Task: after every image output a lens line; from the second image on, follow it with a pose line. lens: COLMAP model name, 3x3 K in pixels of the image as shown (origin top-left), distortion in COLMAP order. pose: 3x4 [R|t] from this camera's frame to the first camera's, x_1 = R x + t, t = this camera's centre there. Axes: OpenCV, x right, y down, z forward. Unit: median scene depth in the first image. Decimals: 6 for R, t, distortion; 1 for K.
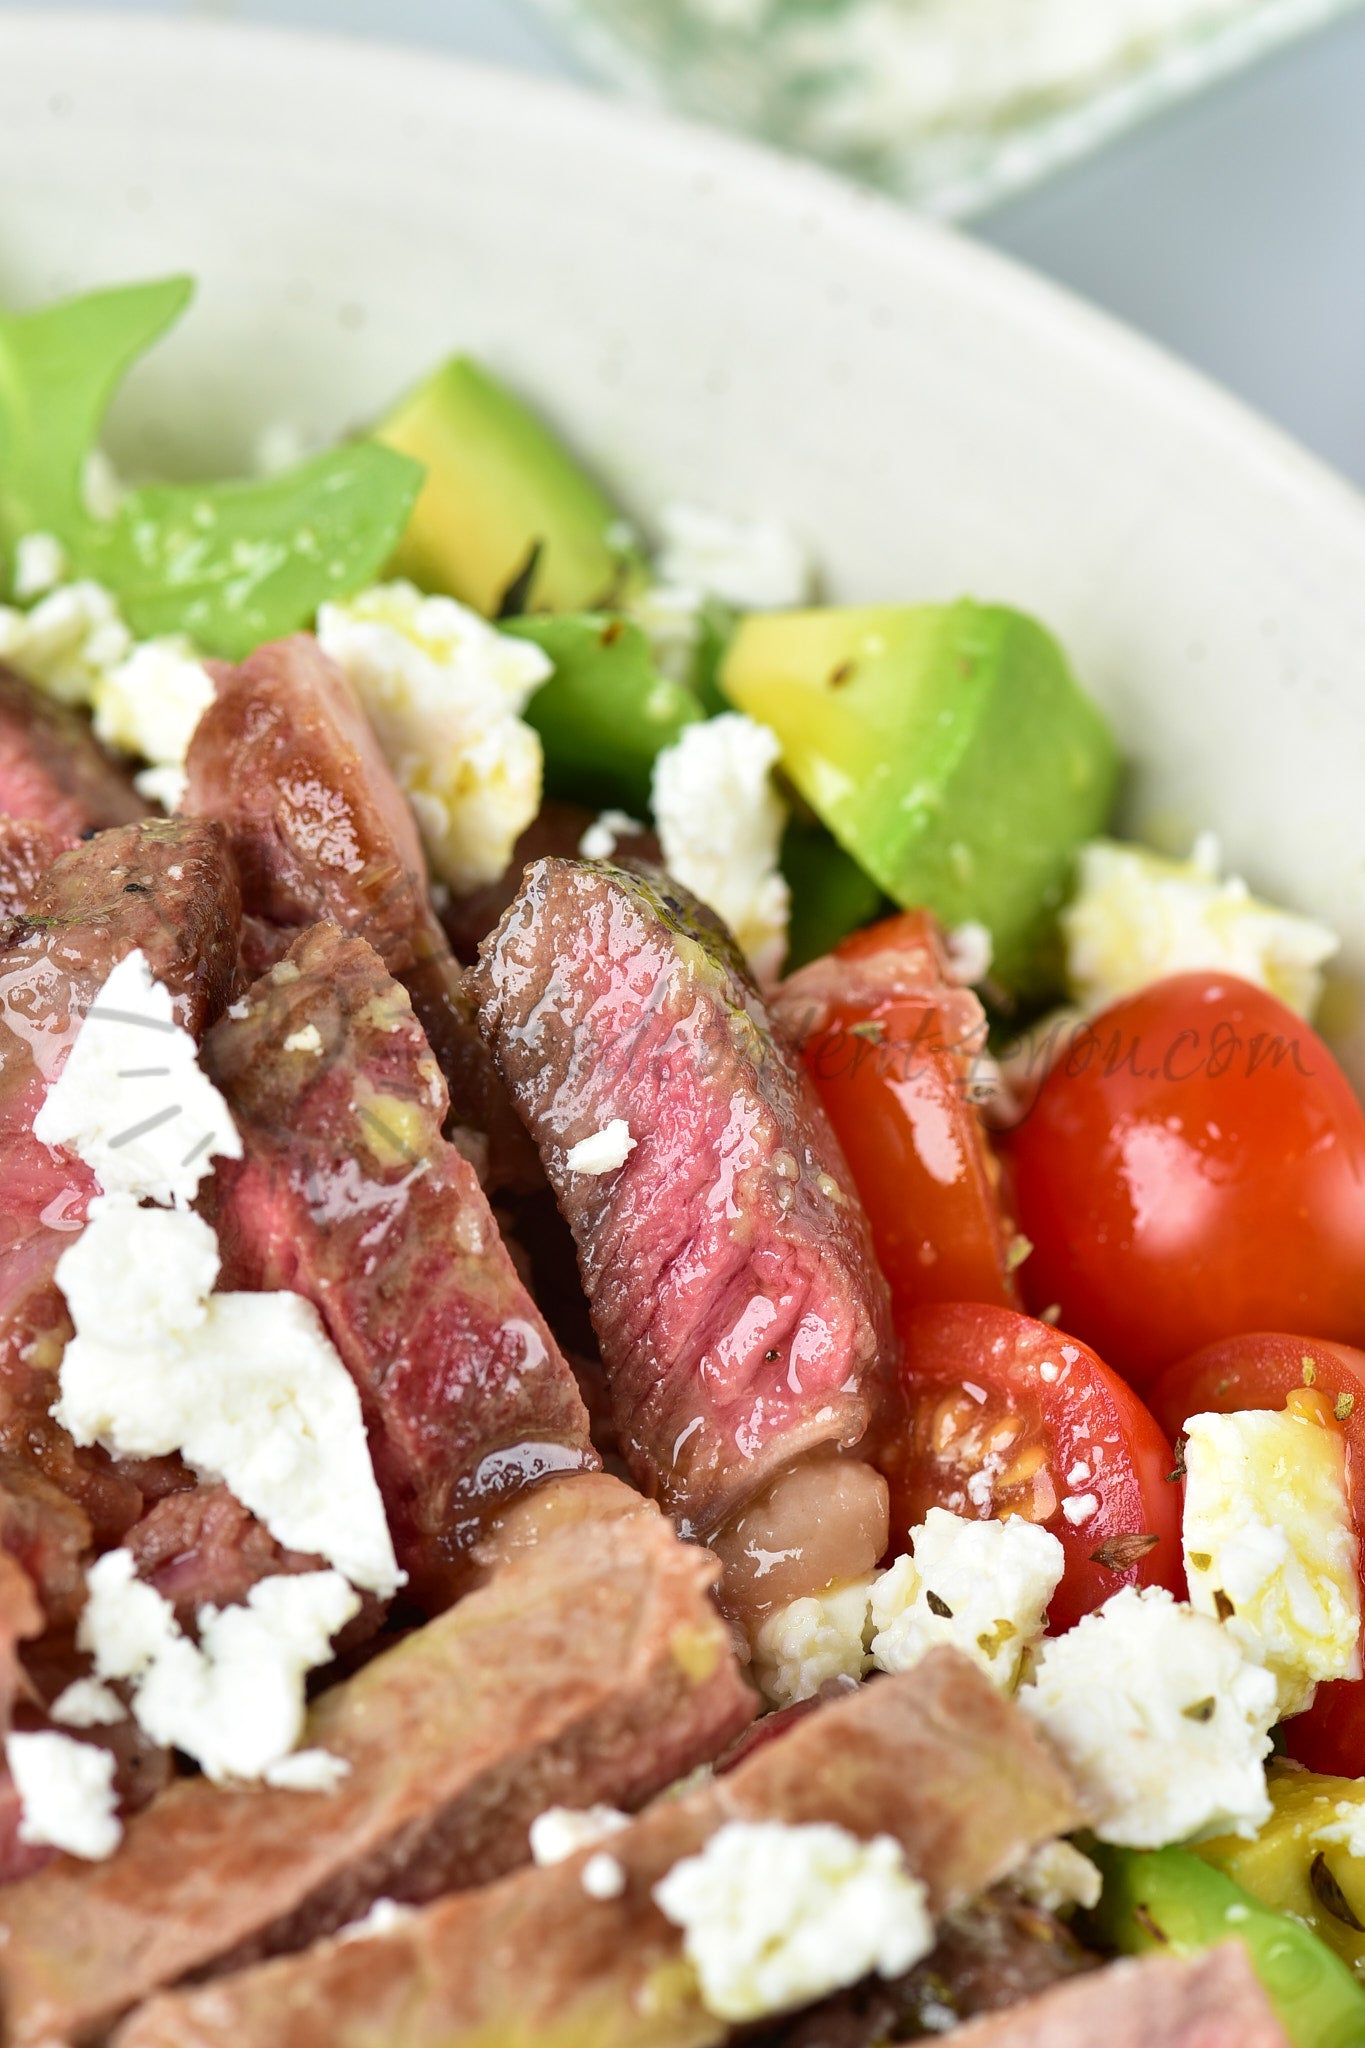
lens RADIAL K [[8817.3, 0, 682.9], [0, 8817.3, 1023.4], [0, 0, 1]] dist [-0.149309, 0.000000]
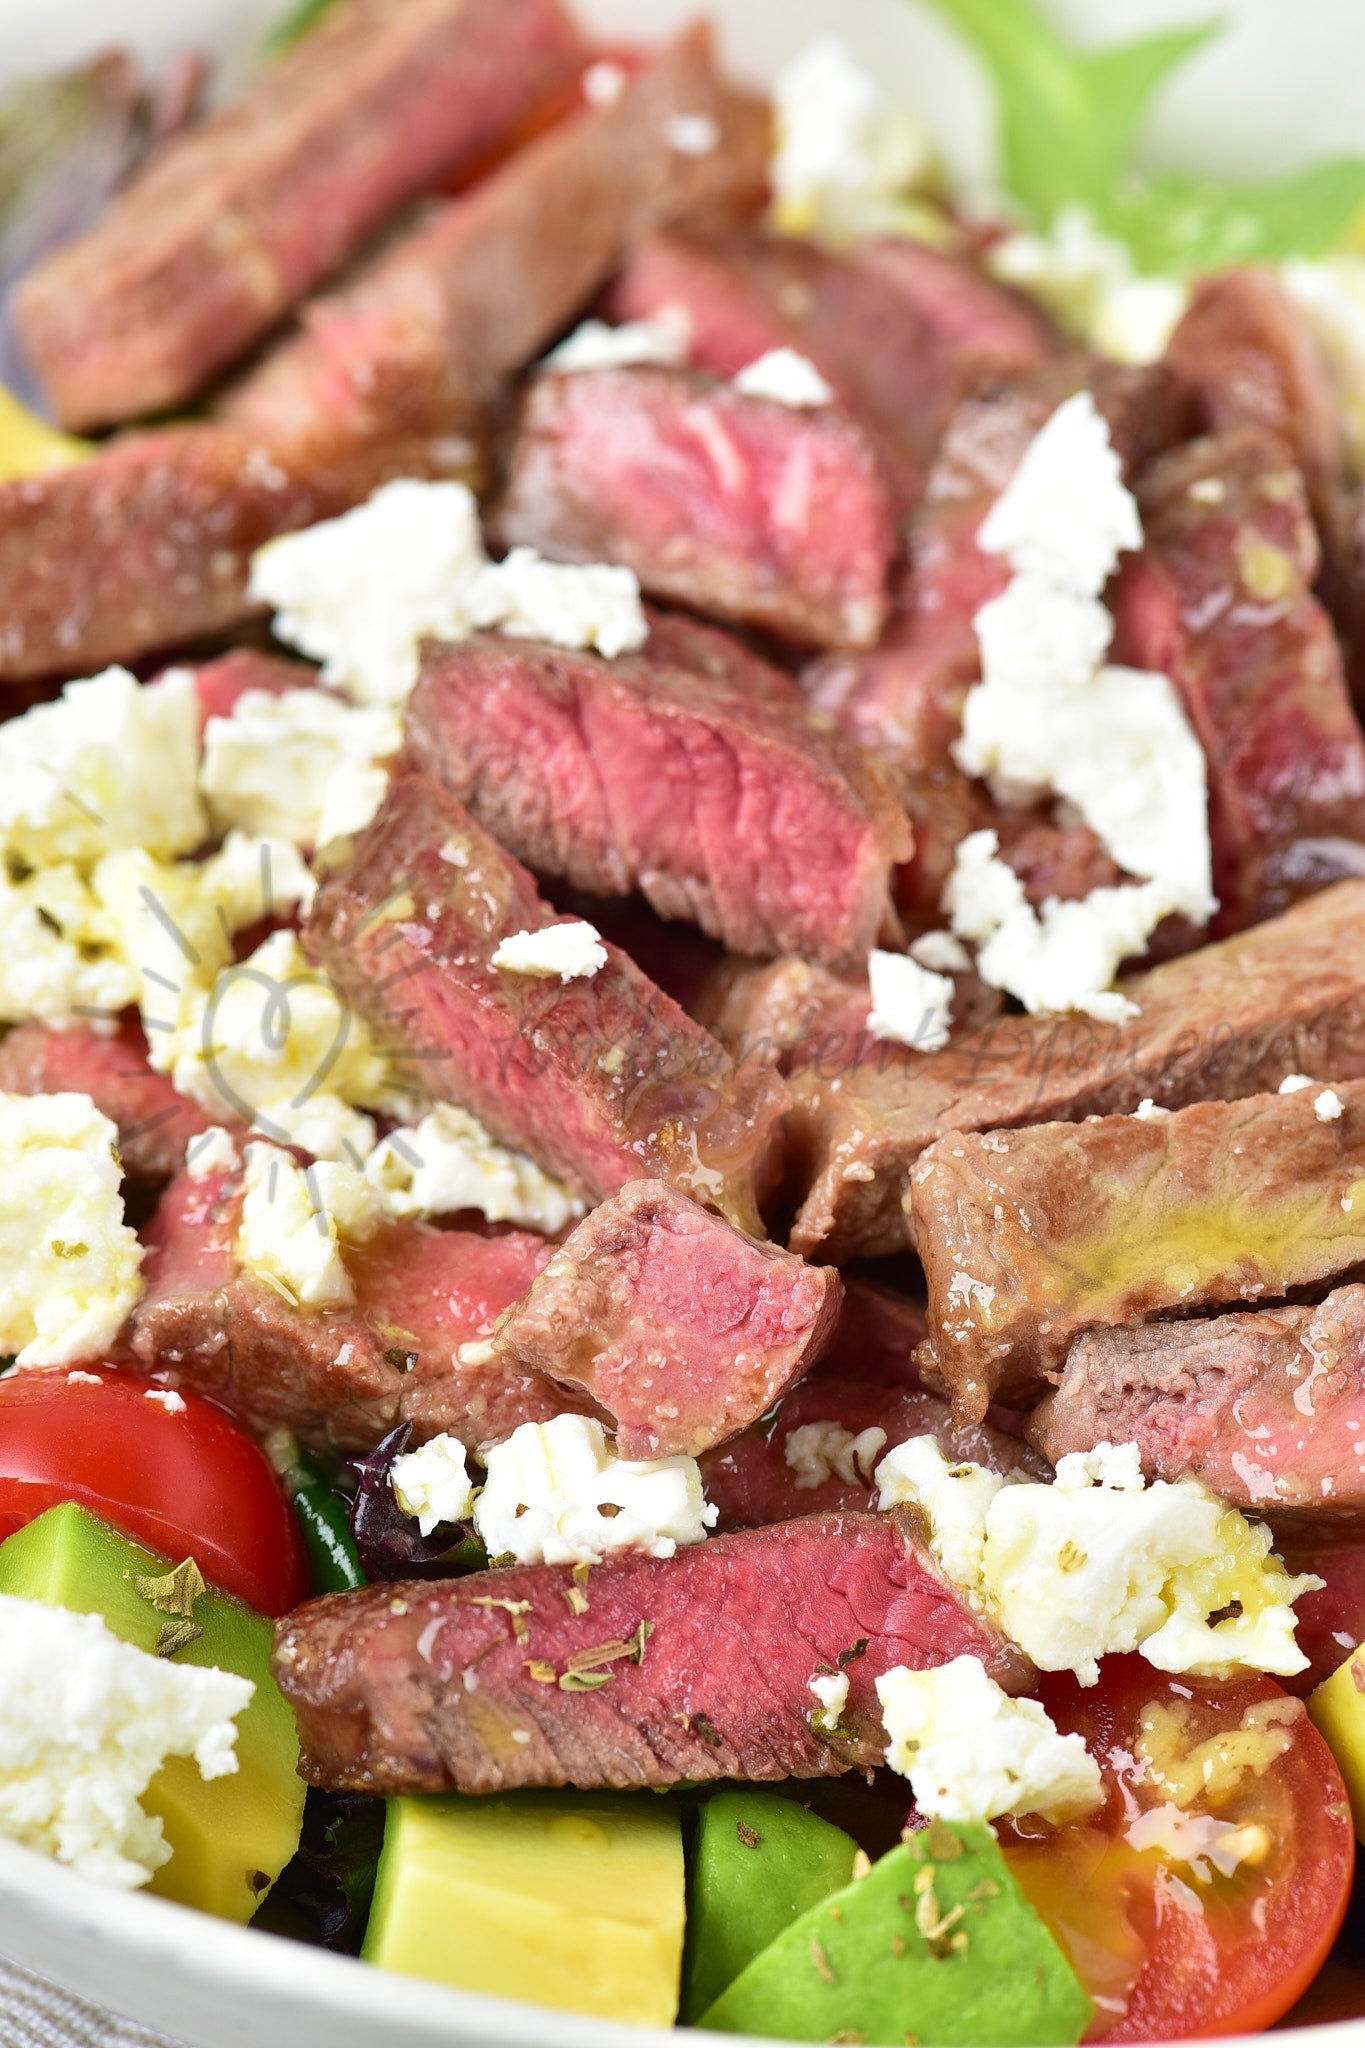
lens RADIAL K [[8817.3, 0, 676.7], [0, 8817.3, 1012.9], [0, 0, 1]] dist [-0.149309, 0.000000]
pose [[0.976333, 0.145527, -0.159986, 0.093258], [-0.171640, 0.971447, -0.163800, 0.290822], [0.131580, 0.187384, 0.973434, -0.195903]]
